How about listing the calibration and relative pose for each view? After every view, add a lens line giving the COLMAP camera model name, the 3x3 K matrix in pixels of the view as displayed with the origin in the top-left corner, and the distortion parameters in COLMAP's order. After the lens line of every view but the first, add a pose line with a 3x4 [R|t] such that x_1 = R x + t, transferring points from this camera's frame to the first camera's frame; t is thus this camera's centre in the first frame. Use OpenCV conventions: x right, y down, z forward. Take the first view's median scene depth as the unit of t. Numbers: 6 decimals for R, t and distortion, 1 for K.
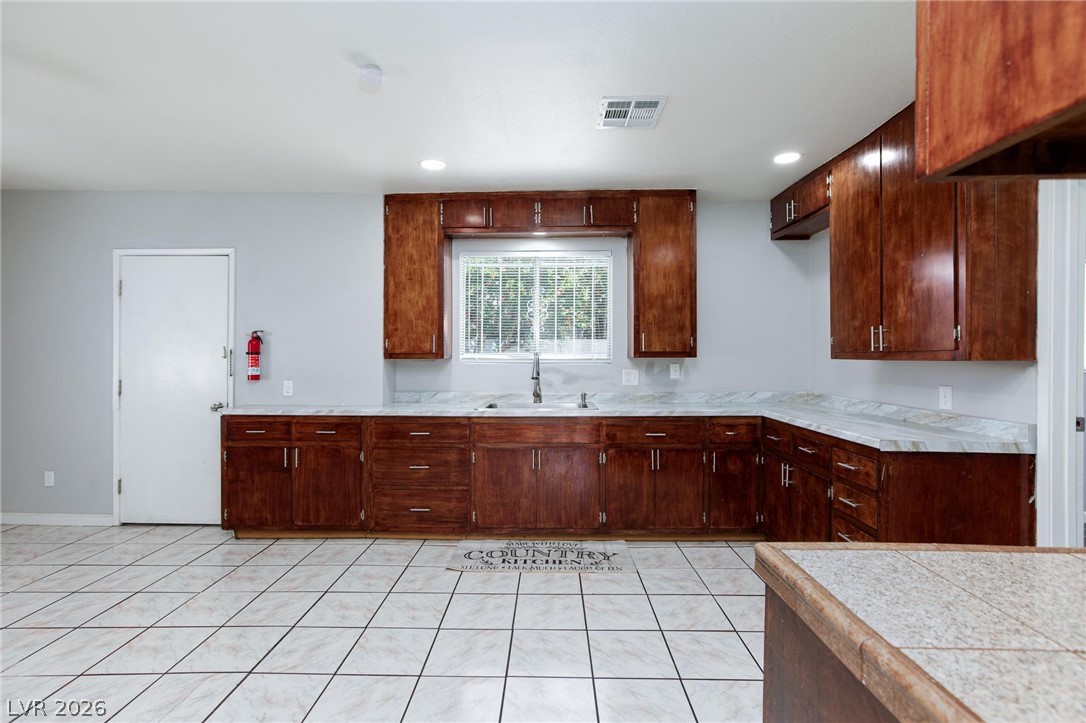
lens RADIAL K [[509.7, 0, 540.1], [0, 509.7, 356.8], [0, 0, 1]] dist [-0.001331, 0.000634]
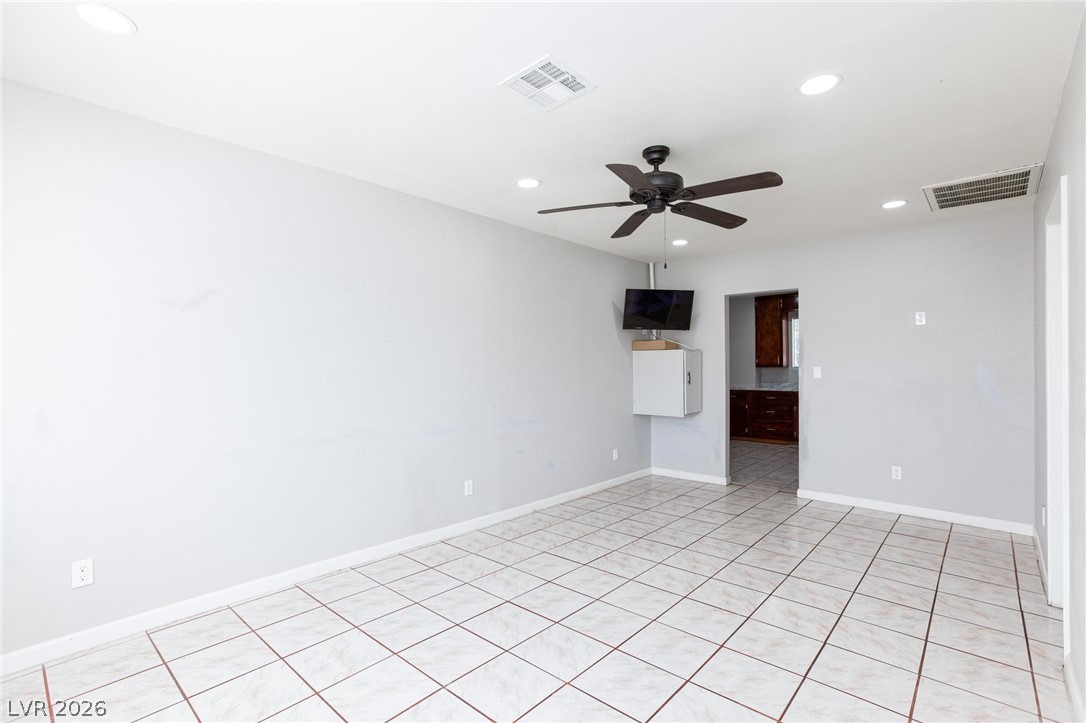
lens RADIAL K [[509.7, 0, 540.1], [0, 509.7, 356.8], [0, 0, 1]] dist [-0.001331, 0.000634]
pose [[0.756563, -0.010738, -0.653833, 0.484791], [-0.000519, 0.999855, -0.017022, -0.003454], [0.653920, 0.013218, 0.756448, -1.447829]]
